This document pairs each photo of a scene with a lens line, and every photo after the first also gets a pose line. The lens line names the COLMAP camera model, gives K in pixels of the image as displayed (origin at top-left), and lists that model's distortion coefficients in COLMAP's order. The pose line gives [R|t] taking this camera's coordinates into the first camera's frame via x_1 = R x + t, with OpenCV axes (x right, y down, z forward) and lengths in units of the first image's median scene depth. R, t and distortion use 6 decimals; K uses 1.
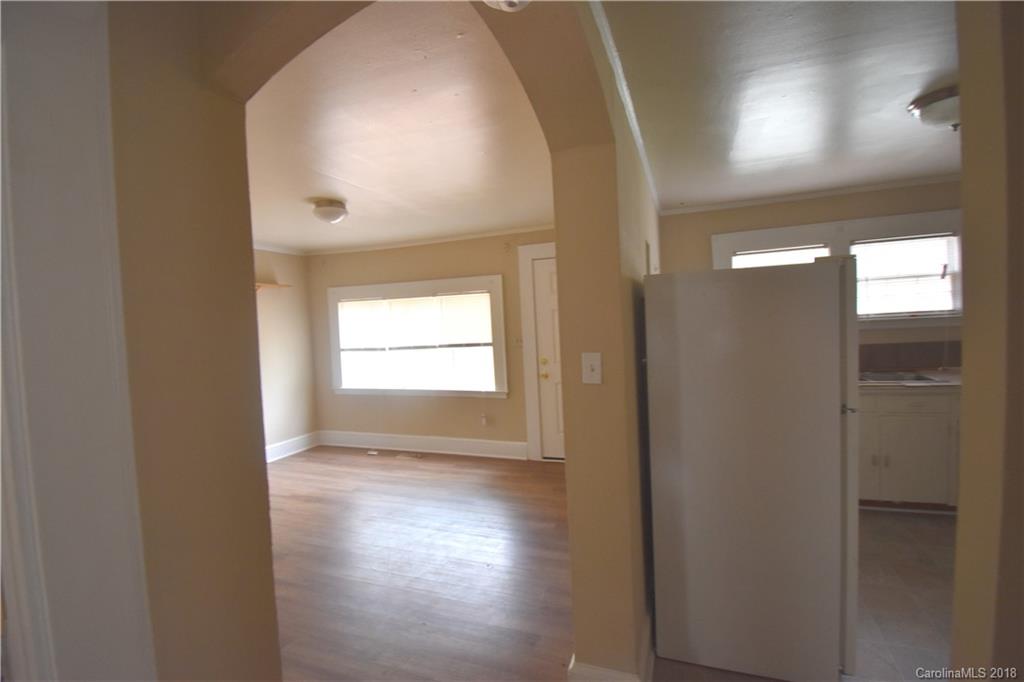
lens RADIAL K [[454.1, 0, 521.9], [0, 454.1, 339.2], [0, 0, 1]] dist [0.023319, -0.027500]
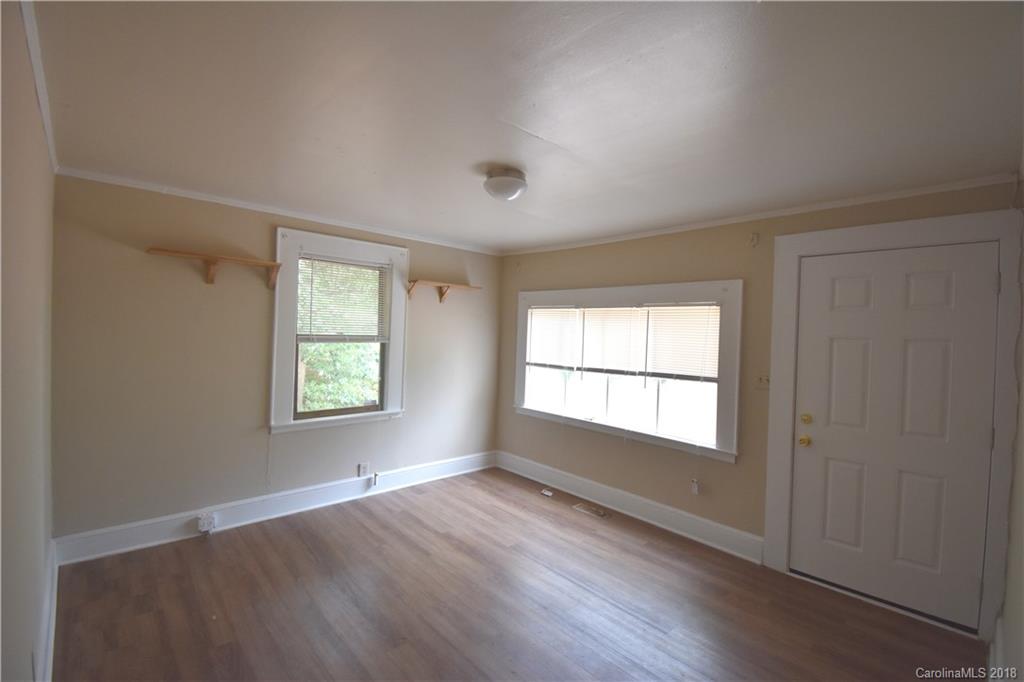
lens RADIAL K [[454.1, 0, 521.9], [0, 454.1, 339.2], [0, 0, 1]] dist [0.023319, -0.027500]
pose [[0.897188, 0.081013, -0.434155, -0.037861], [-0.093135, 0.995631, -0.006679, -0.018856], [0.431717, 0.046427, 0.900813, 0.252540]]
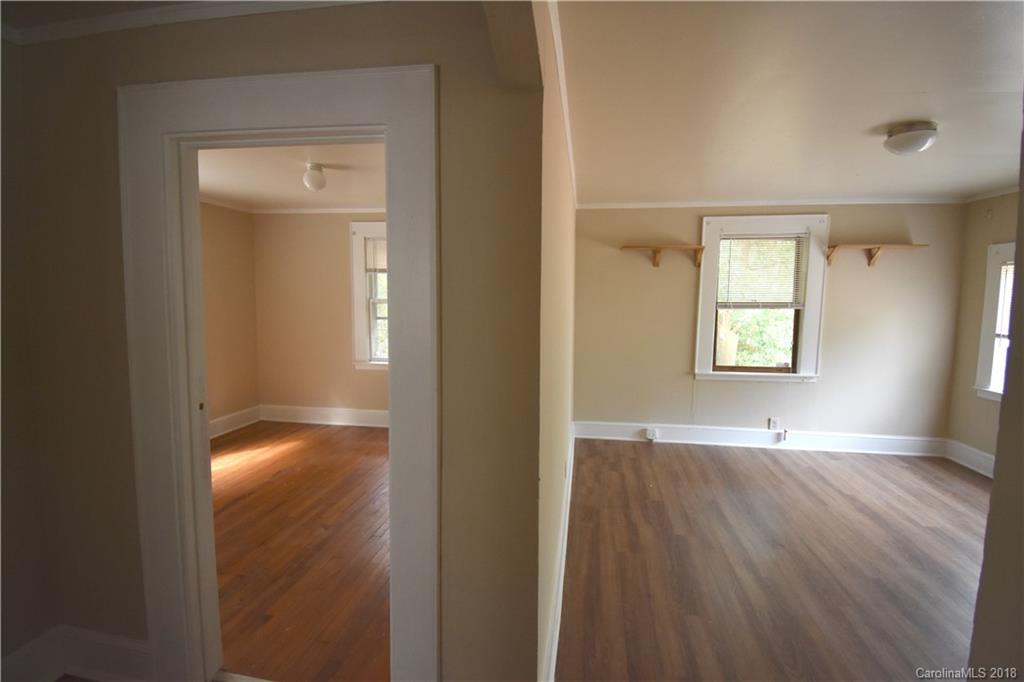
lens RADIAL K [[454.1, 0, 521.9], [0, 454.1, 339.2], [0, 0, 1]] dist [0.023319, -0.027500]
pose [[0.210134, 0.132238, -0.968688, 0.131739], [-0.063894, 0.990550, 0.121362, -0.009159], [0.975583, 0.036392, 0.216597, 0.182643]]
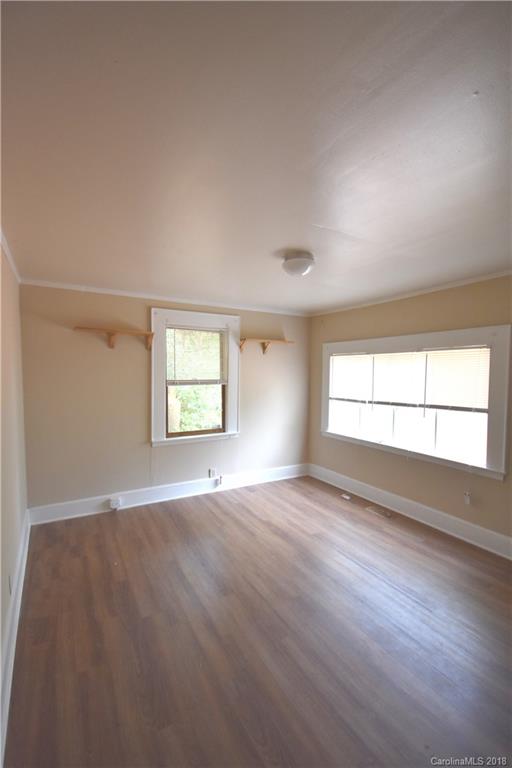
lens RADIAL K [[340.6, 0, 257.7], [0, 340.6, 391.5], [0, 0, 1]] dist [0.023319, -0.027500]
pose [[0.773682, 0.083705, -0.628020, -0.002170], [-0.070236, 0.996456, 0.046285, -0.023629], [0.629668, 0.008300, 0.776820, 0.266188]]
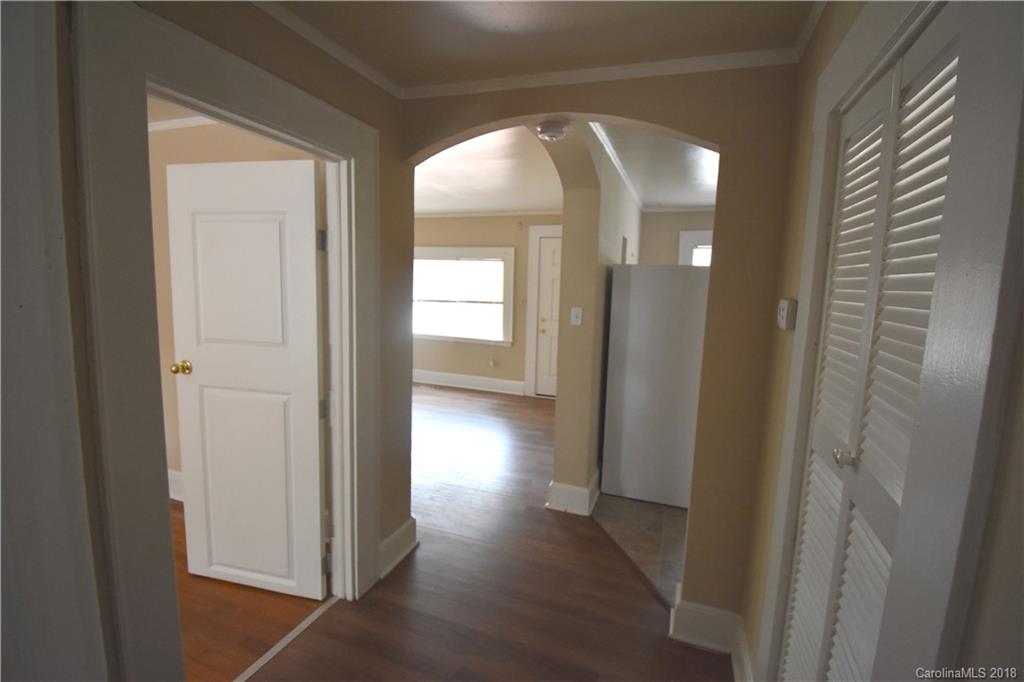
lens RADIAL K [[454.1, 0, 521.9], [0, 454.1, 339.2], [0, 0, 1]] dist [0.023319, -0.027500]
pose [[0.996969, 0.075629, 0.018239, -0.028169], [-0.076786, 0.994261, 0.074488, 0.013570], [-0.012500, -0.075663, 0.997055, -0.262940]]
